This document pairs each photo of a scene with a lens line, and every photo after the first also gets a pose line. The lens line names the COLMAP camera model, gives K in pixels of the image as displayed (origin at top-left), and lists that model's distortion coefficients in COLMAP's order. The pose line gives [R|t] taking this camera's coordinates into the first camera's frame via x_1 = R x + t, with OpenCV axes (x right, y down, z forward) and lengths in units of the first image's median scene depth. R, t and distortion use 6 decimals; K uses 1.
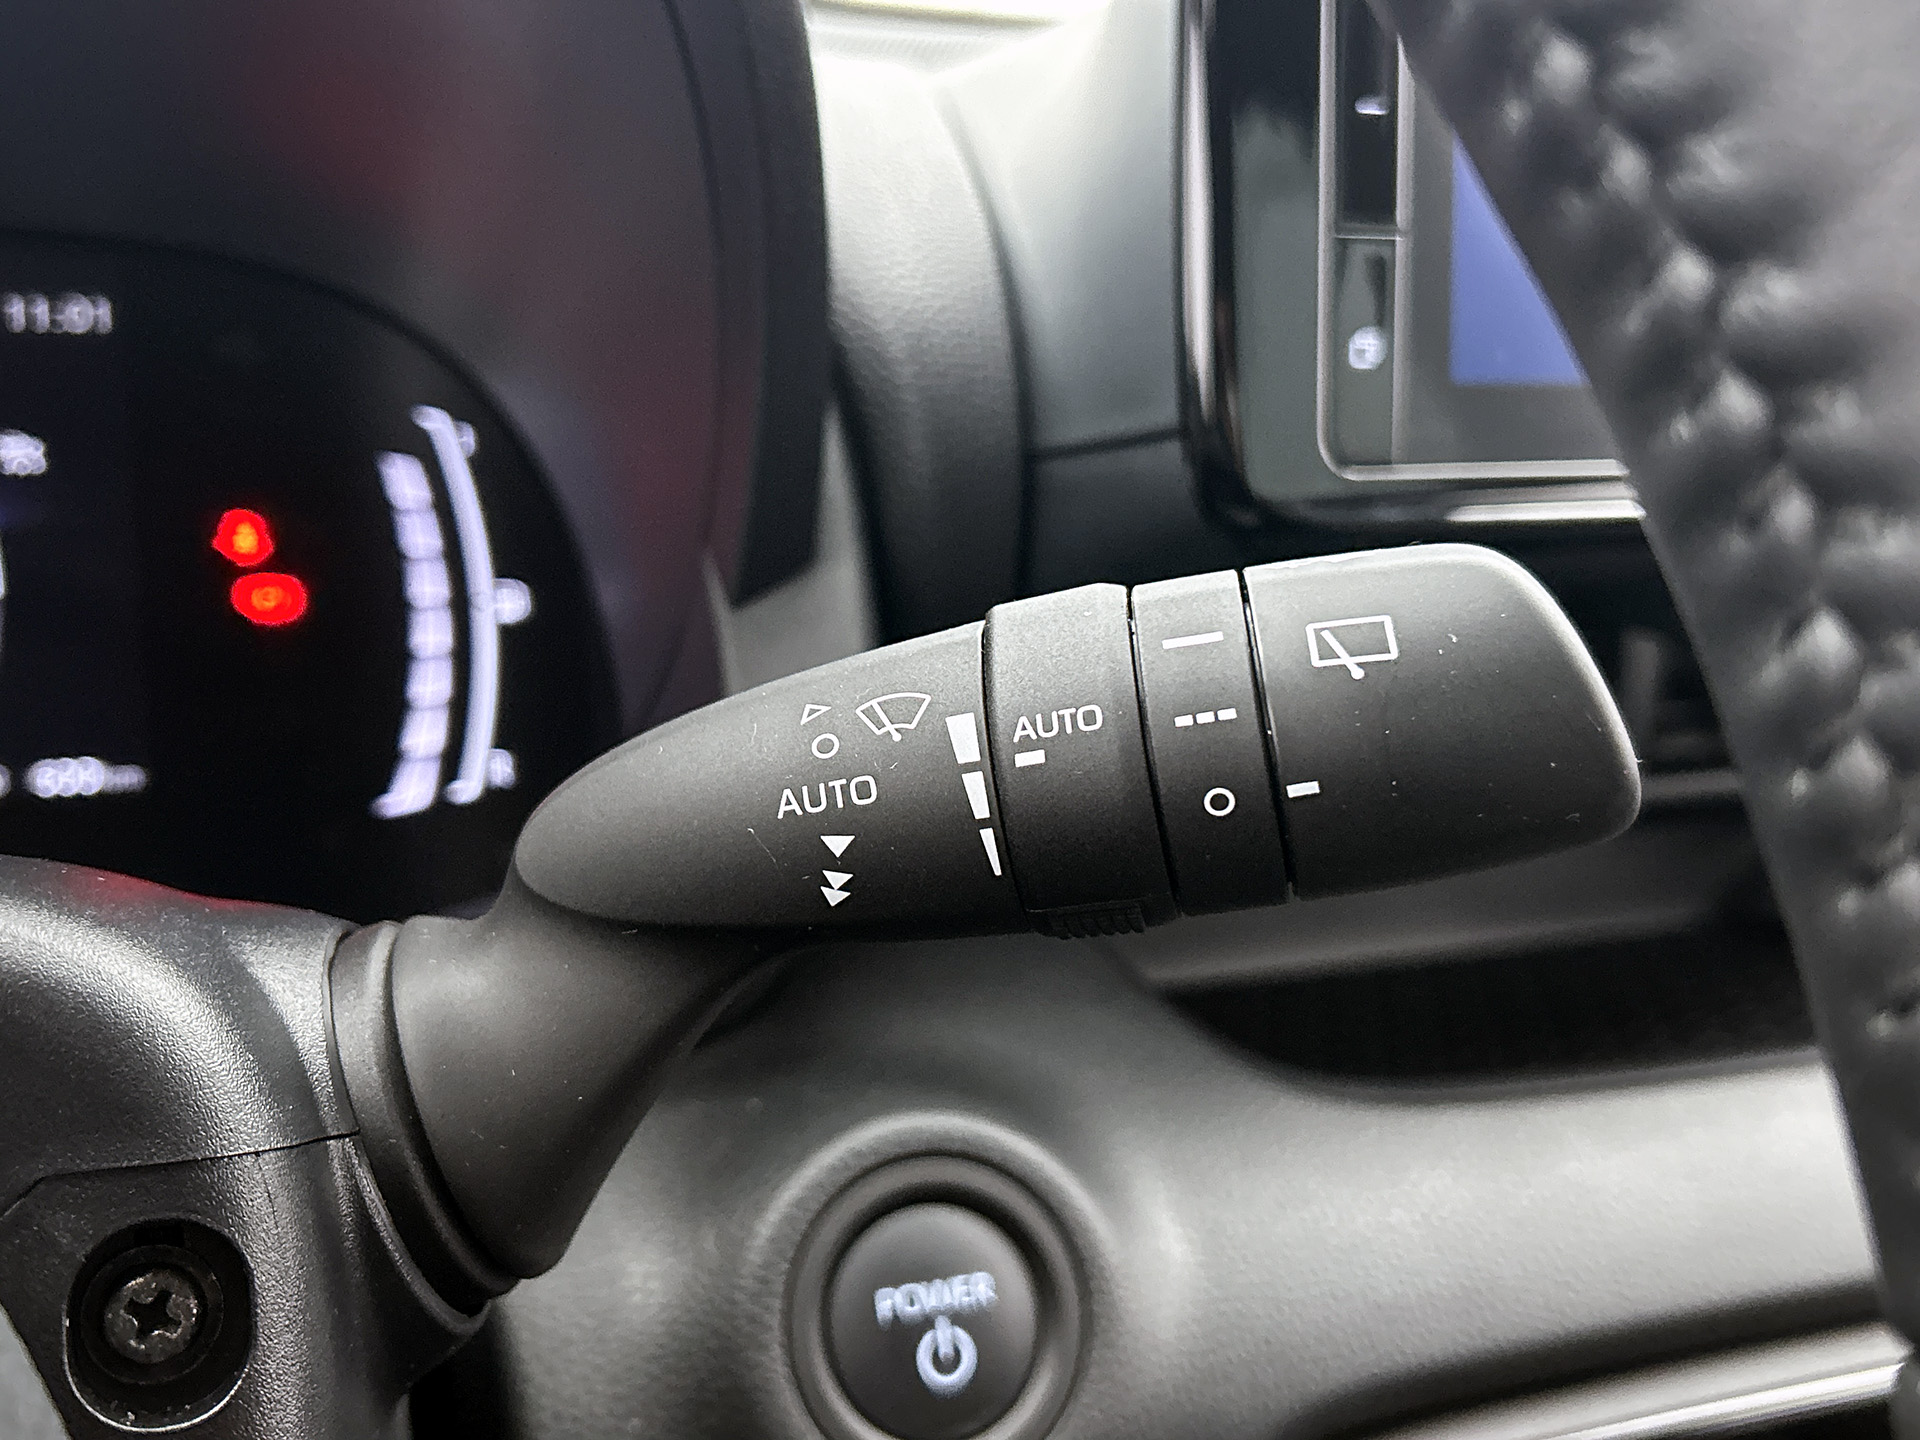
lens RADIAL K [[1966.6, 0, 956.2], [0, 1966.6, 719.6], [0, 0, 1]] dist [-0.014826, 0.000000]
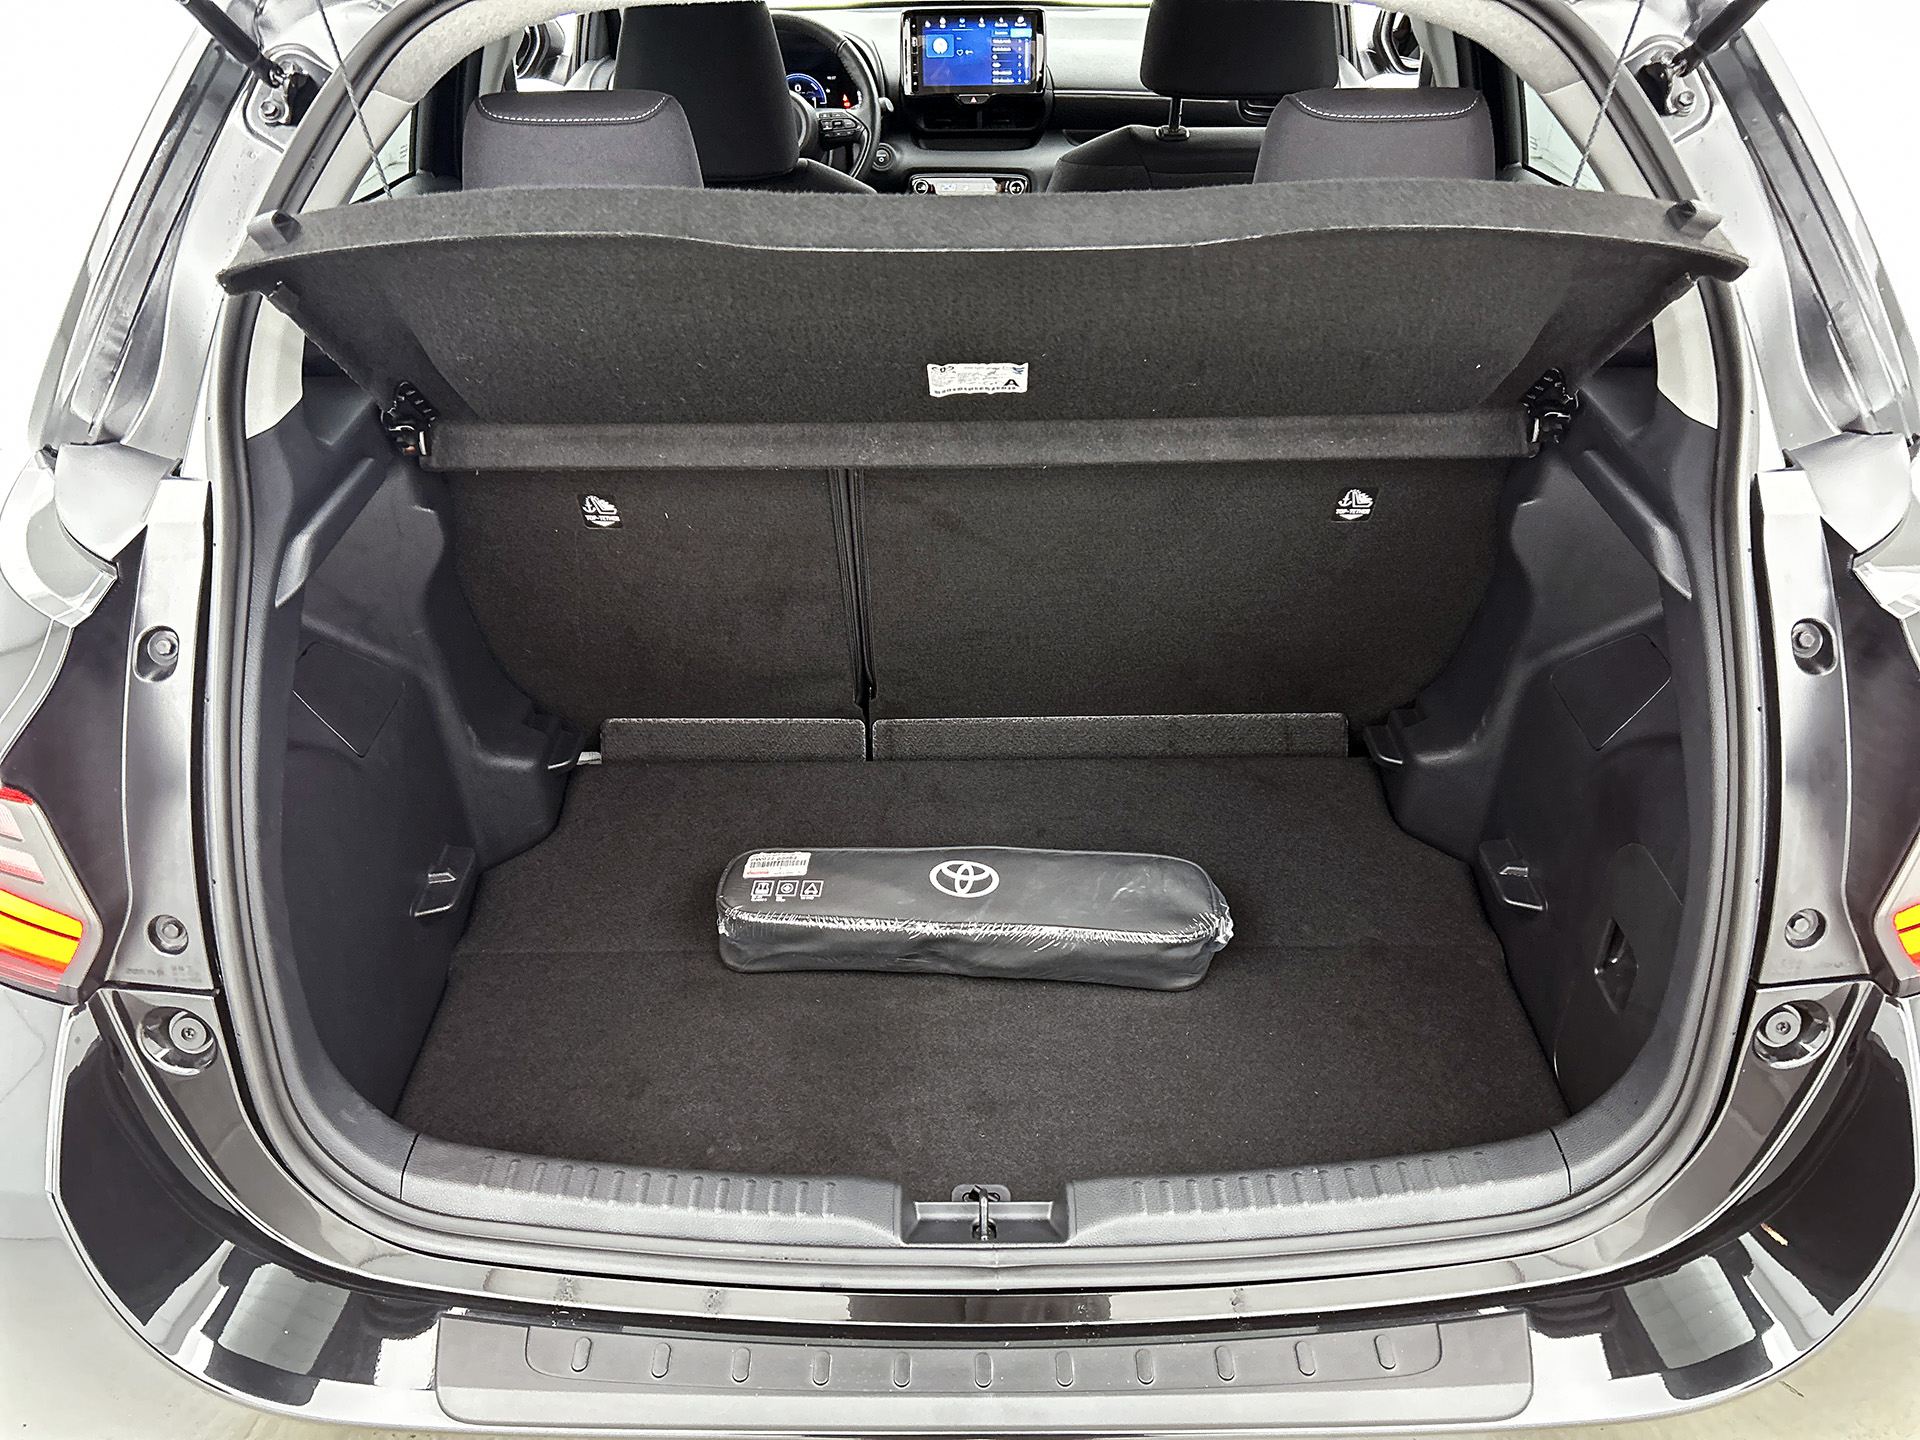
lens RADIAL K [[1450.3, 0, 961.4], [0, 1450.3, 723.7], [0, 0, 1]] dist [0.062040, -0.086212]
pose [[0.913297, 0.163475, -0.373048, 4.461152], [-0.048095, 0.952795, 0.299782, 0.877231], [0.404445, -0.255848, 0.878047, -7.916338]]
